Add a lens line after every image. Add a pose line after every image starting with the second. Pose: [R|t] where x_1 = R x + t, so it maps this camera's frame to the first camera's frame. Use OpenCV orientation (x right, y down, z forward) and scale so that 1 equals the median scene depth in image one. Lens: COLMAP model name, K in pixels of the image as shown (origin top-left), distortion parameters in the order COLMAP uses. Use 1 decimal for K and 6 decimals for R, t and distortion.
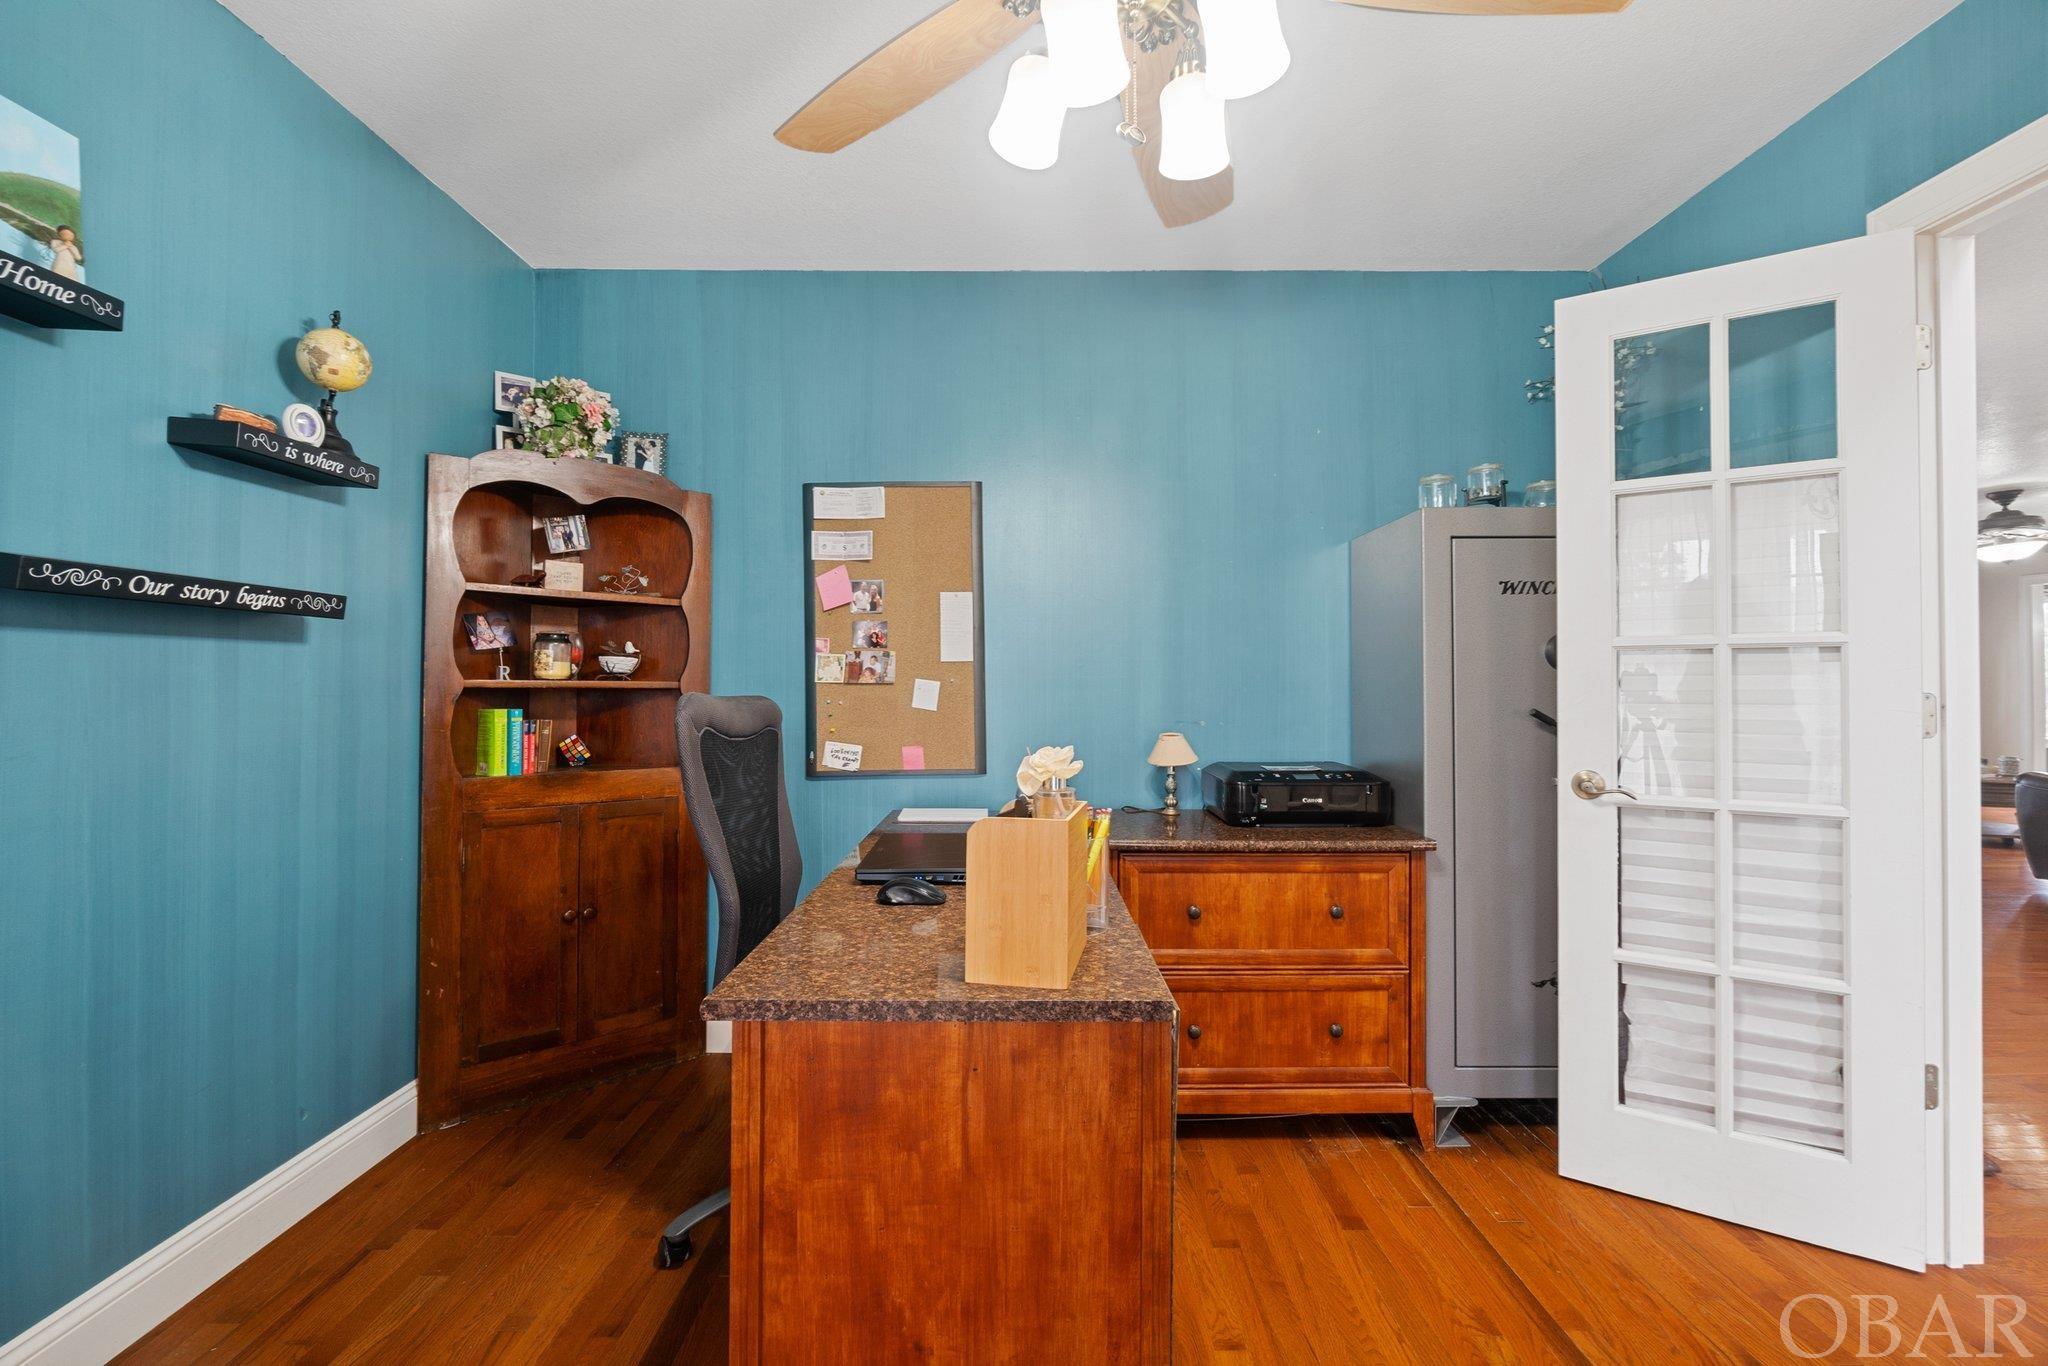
lens RADIAL K [[887.5, 0, 1021.2], [0, 887.5, 669.3], [0, 0, 1]] dist [-0.002298, -0.000034]
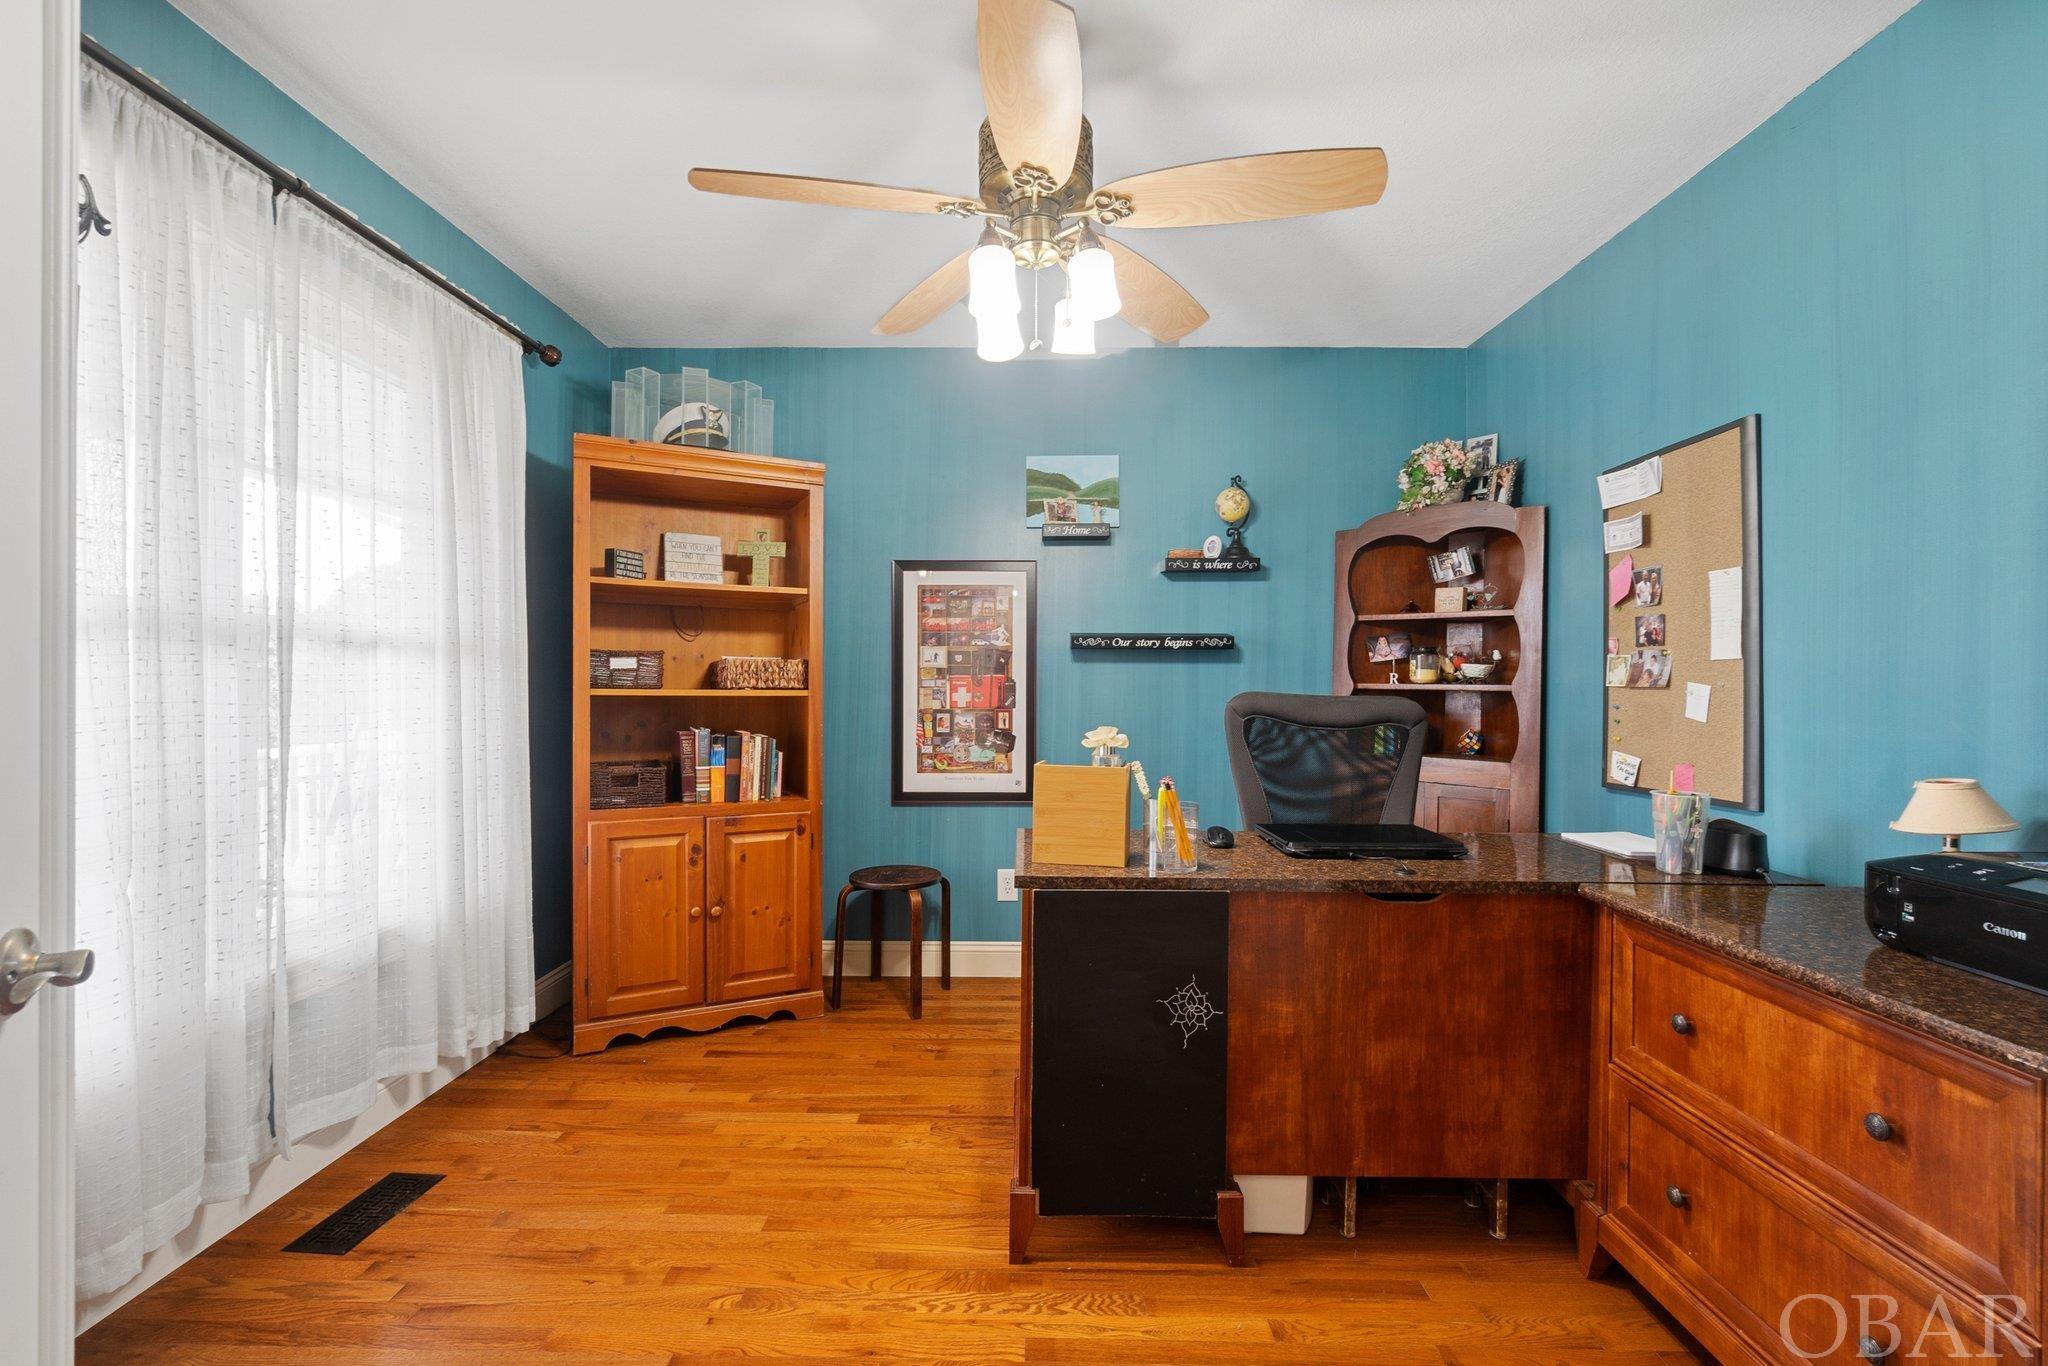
lens RADIAL K [[892.3, 0, 1020.2], [0, 892.3, 678.9], [0, 0, 1]] dist [-0.003224, -0.000171]
pose [[-0.012947, -0.004508, -0.999906, 0.788617], [0.010364, 0.999936, -0.004643, 0.005734], [0.999862, -0.010423, -0.012899, 0.447246]]
